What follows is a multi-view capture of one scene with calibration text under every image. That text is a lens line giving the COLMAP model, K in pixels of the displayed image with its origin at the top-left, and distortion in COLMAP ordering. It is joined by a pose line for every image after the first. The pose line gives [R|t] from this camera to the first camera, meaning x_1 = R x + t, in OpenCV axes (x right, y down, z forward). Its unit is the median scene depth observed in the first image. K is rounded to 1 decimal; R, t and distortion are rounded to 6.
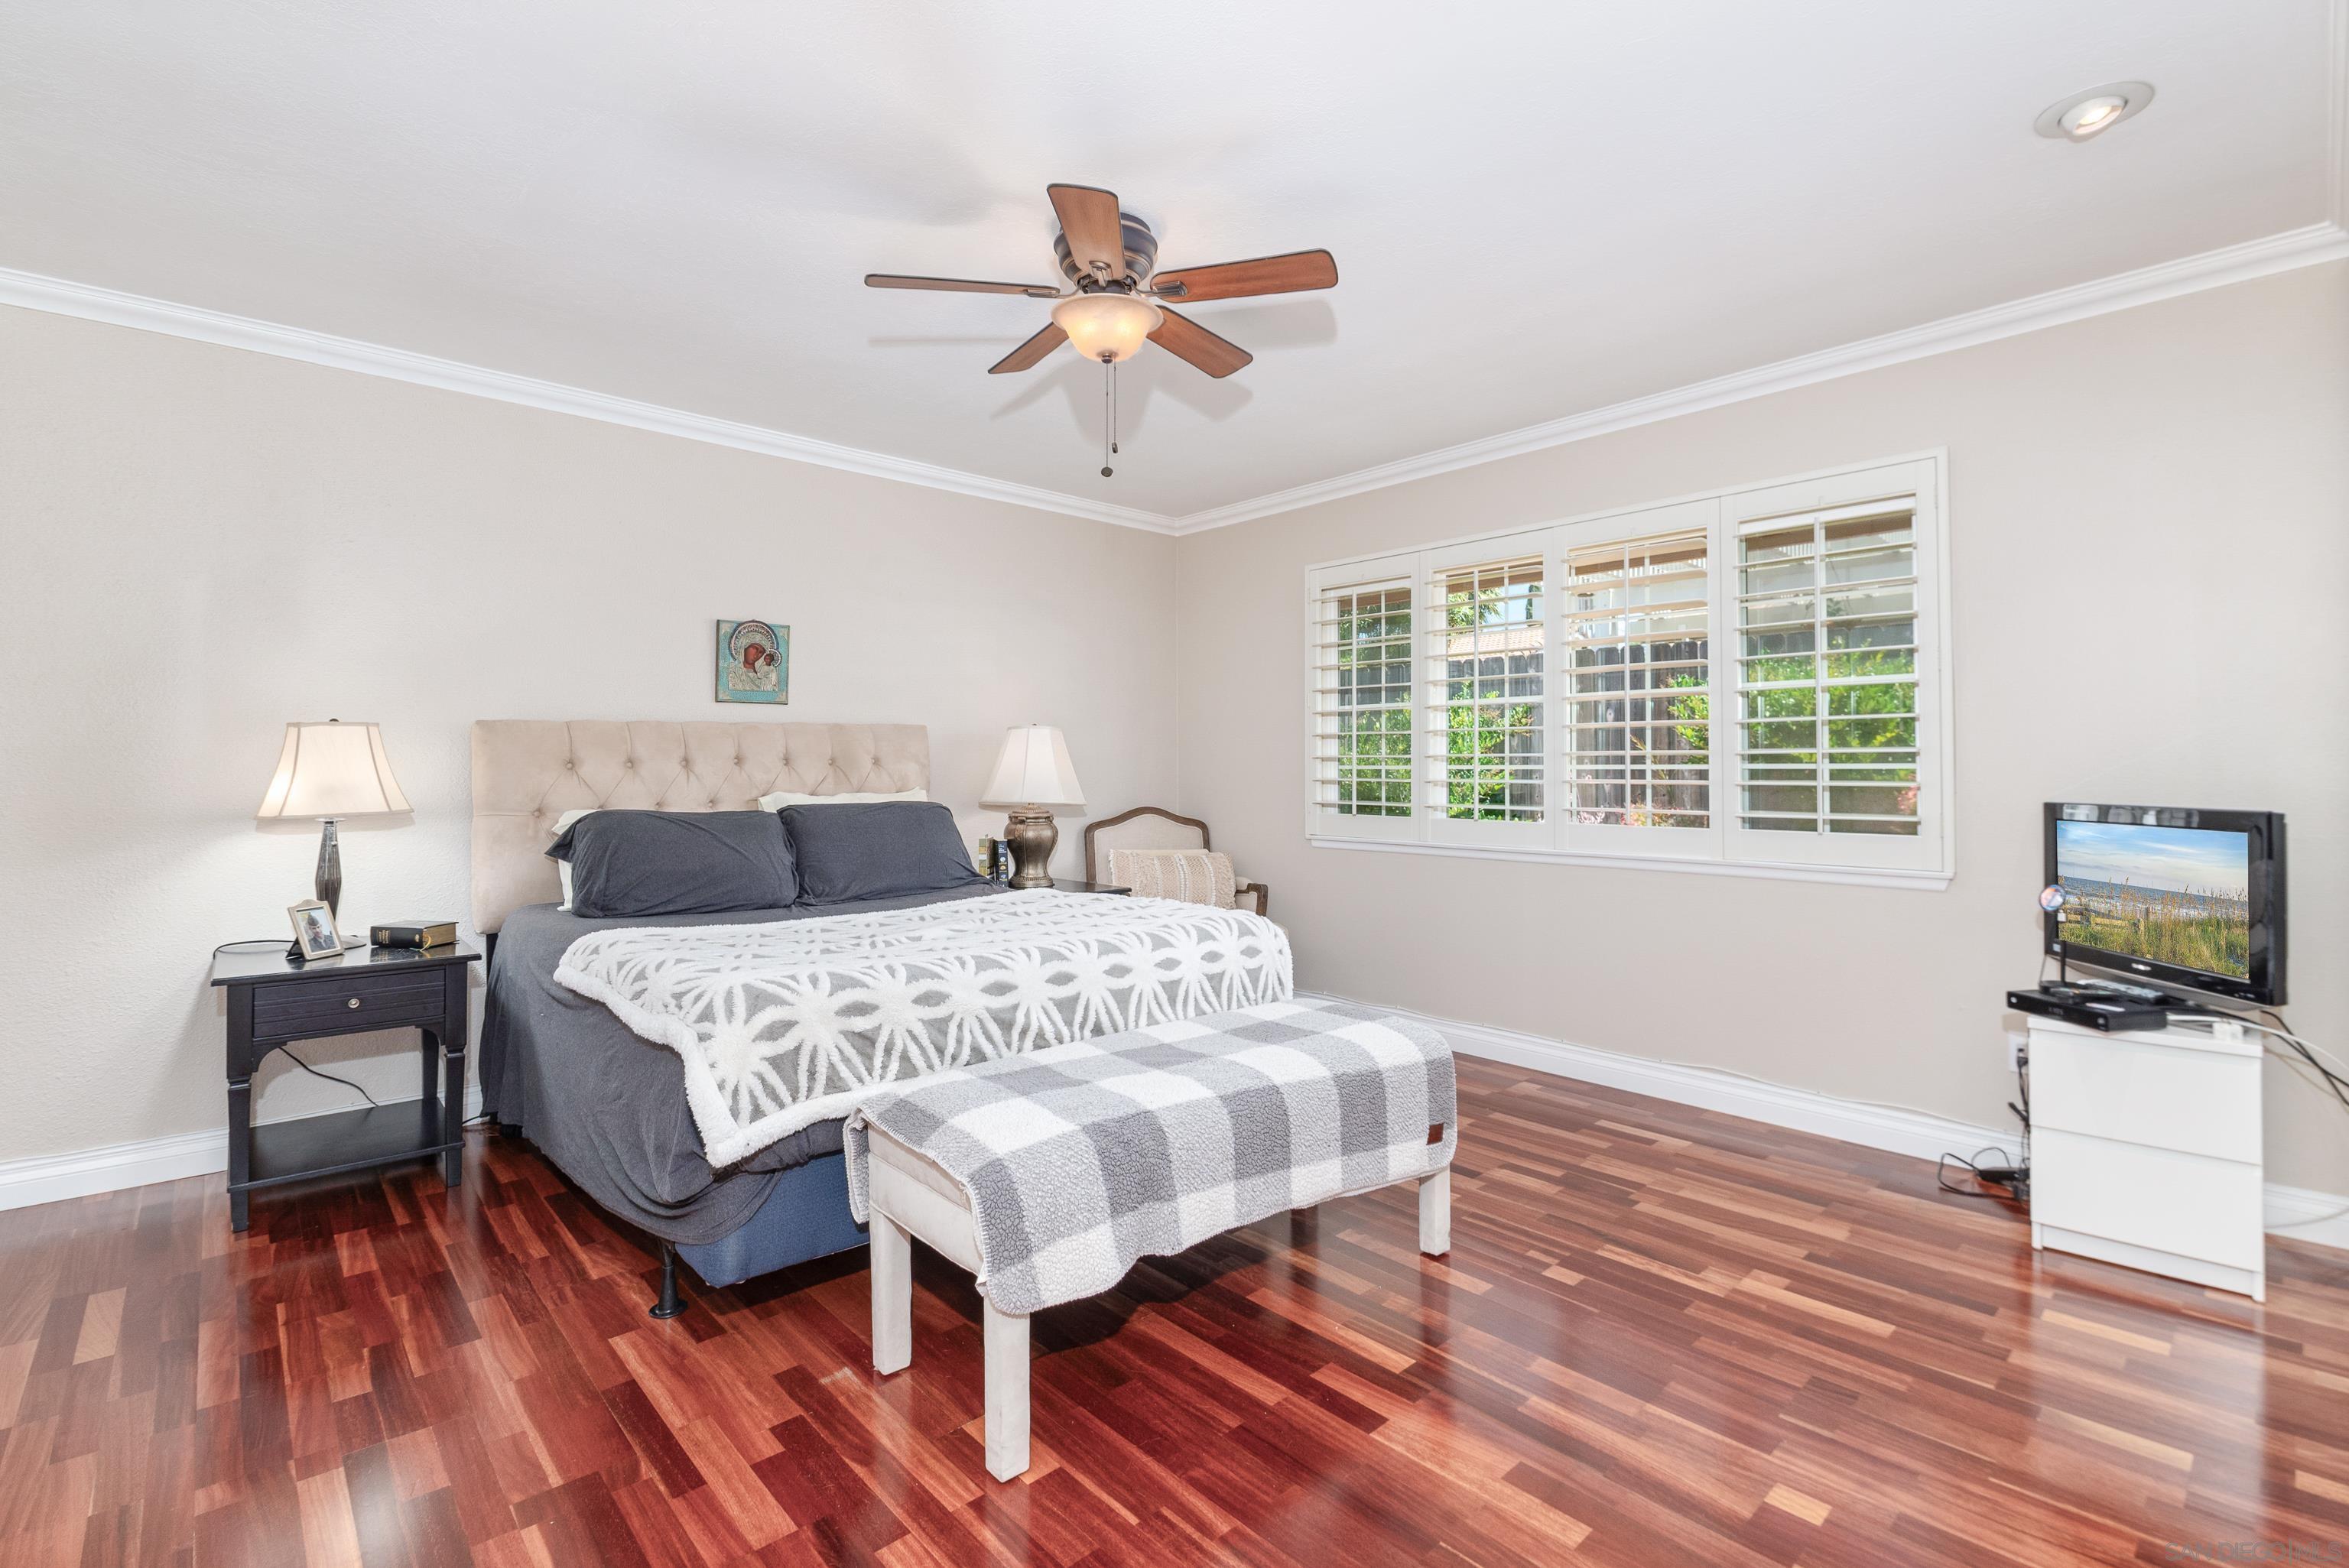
lens RADIAL K [[1070.0, 0, 1171.9], [0, 1070.0, 774.7], [0, 0, 1]] dist [-0.000055, -0.000017]
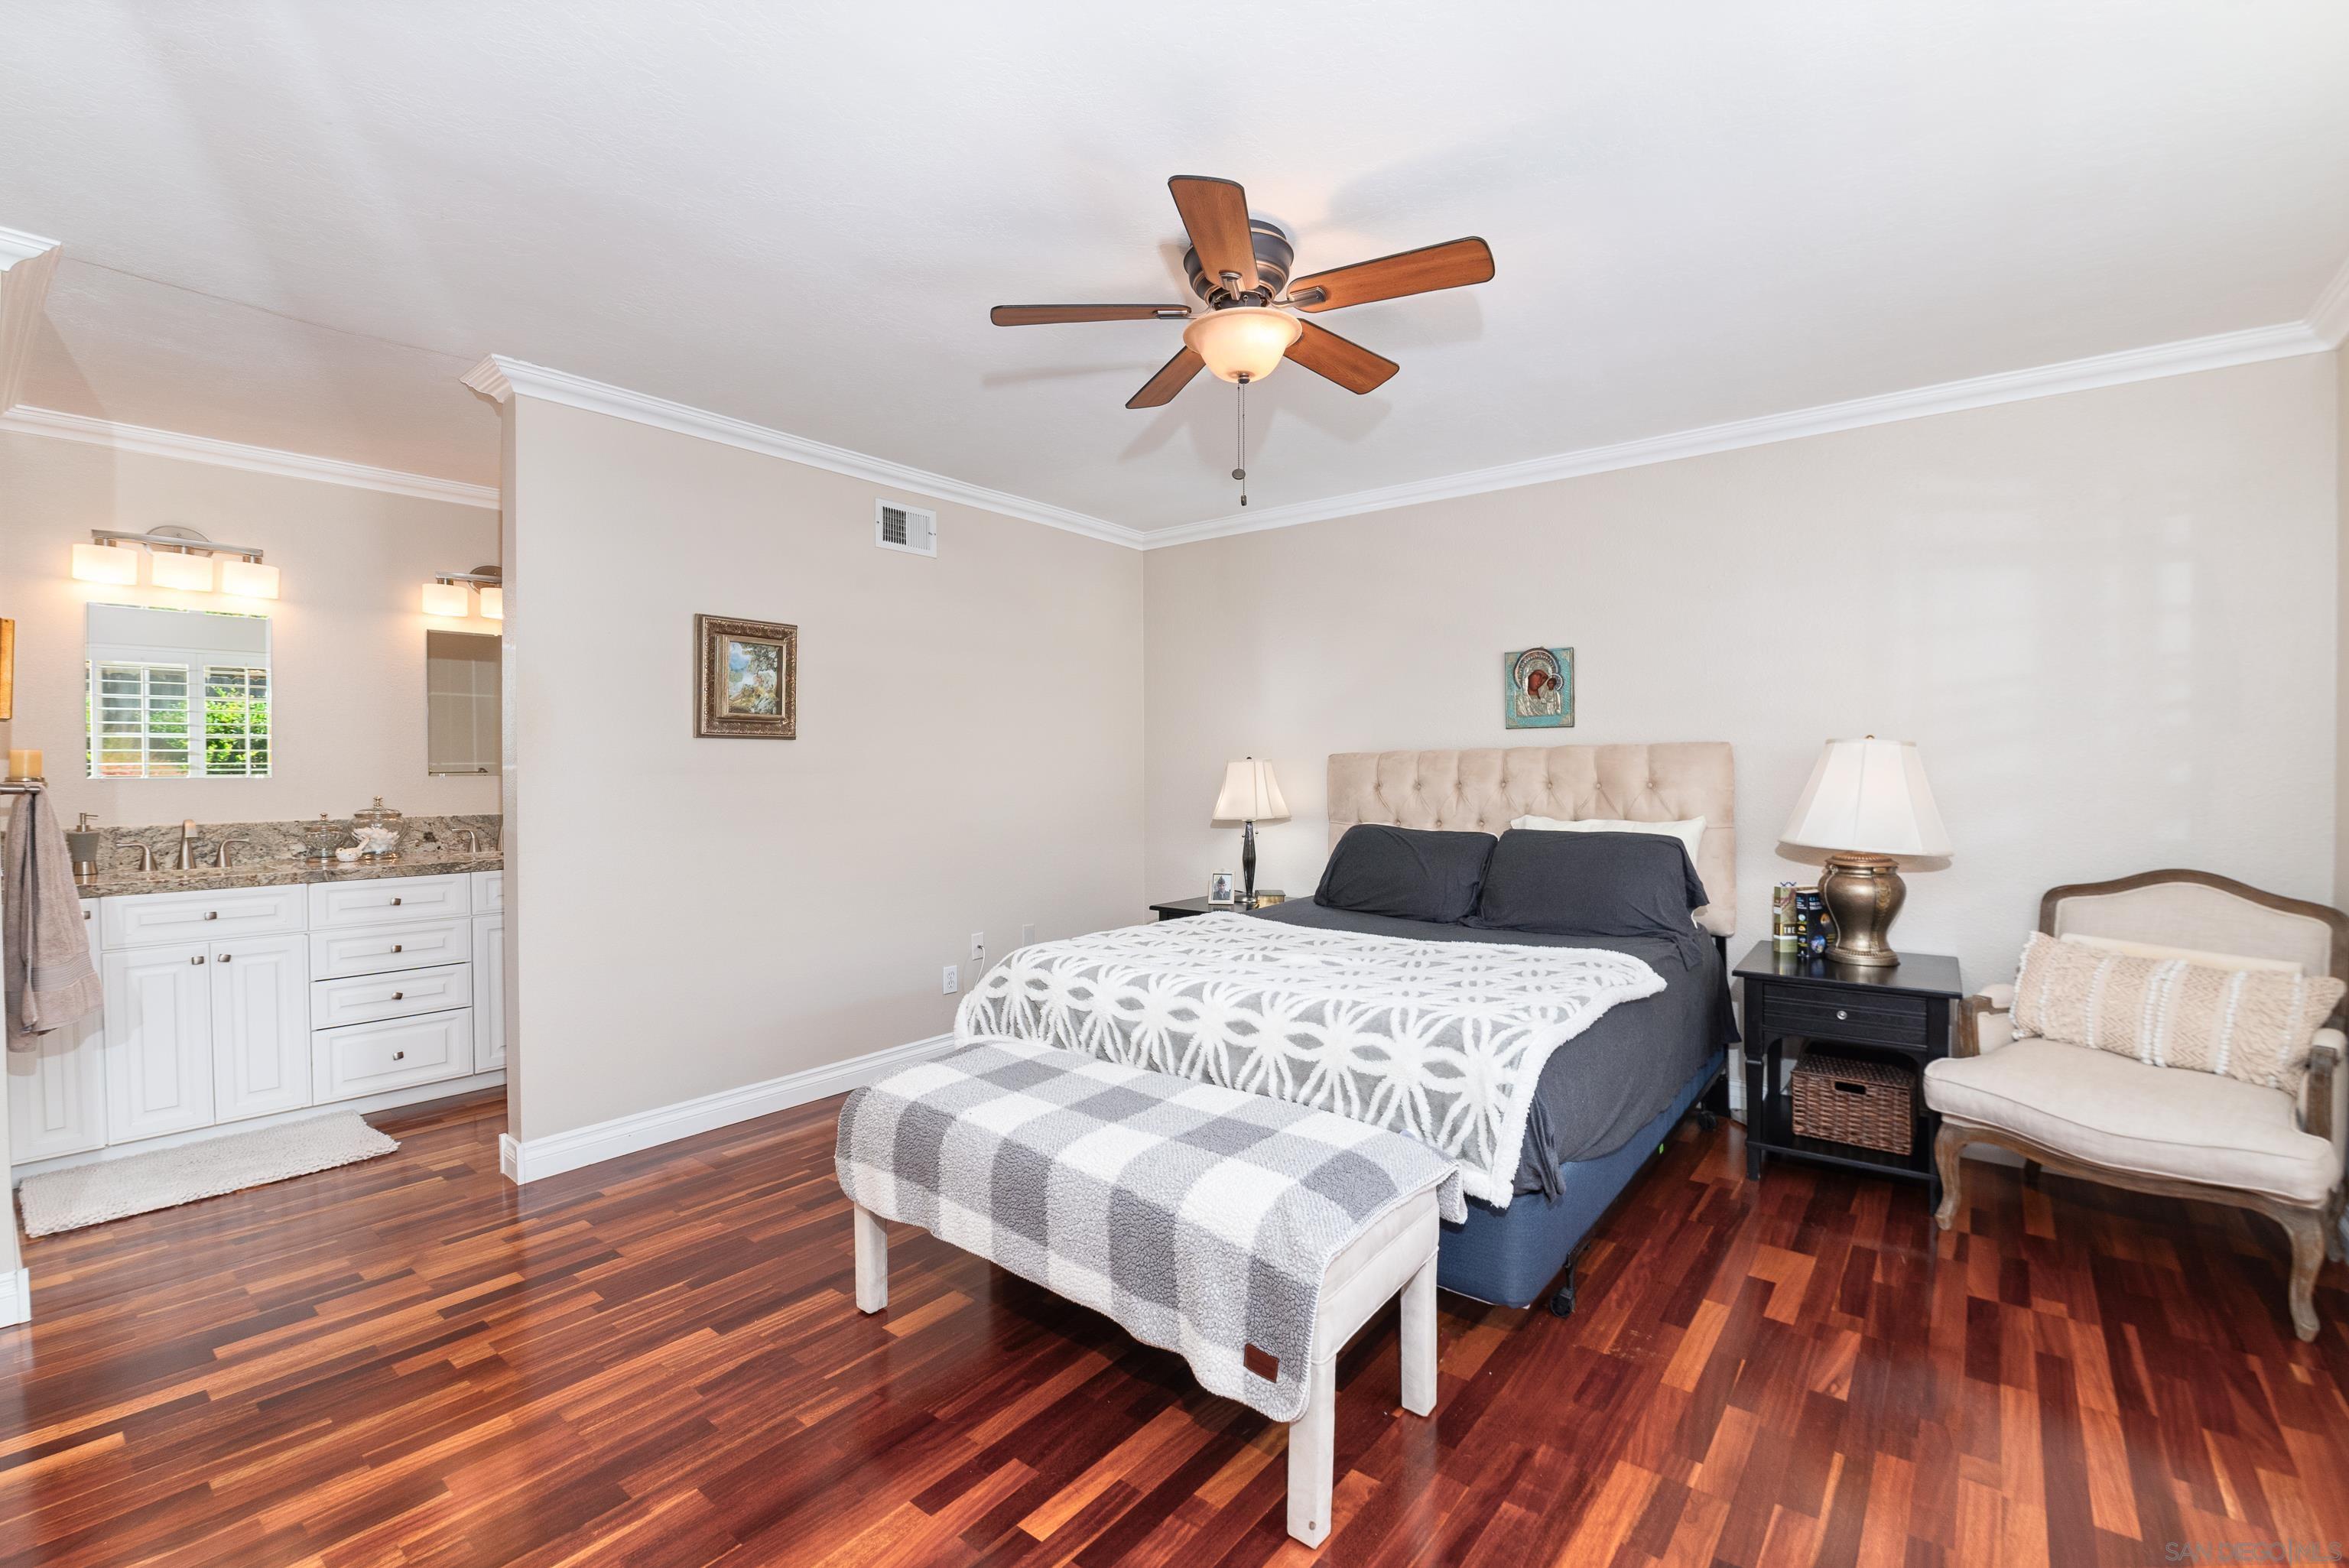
lens RADIAL K [[1003.1, 0, 1174.5], [0, 1003.1, 784.0], [0, 0, 1]] dist [-0.000603, -0.000031]
pose [[0.154974, 0.021257, -0.987690, 0.623796], [0.002738, 0.999755, 0.021947, -0.041846], [0.987915, -0.006106, 0.154878, 0.604842]]
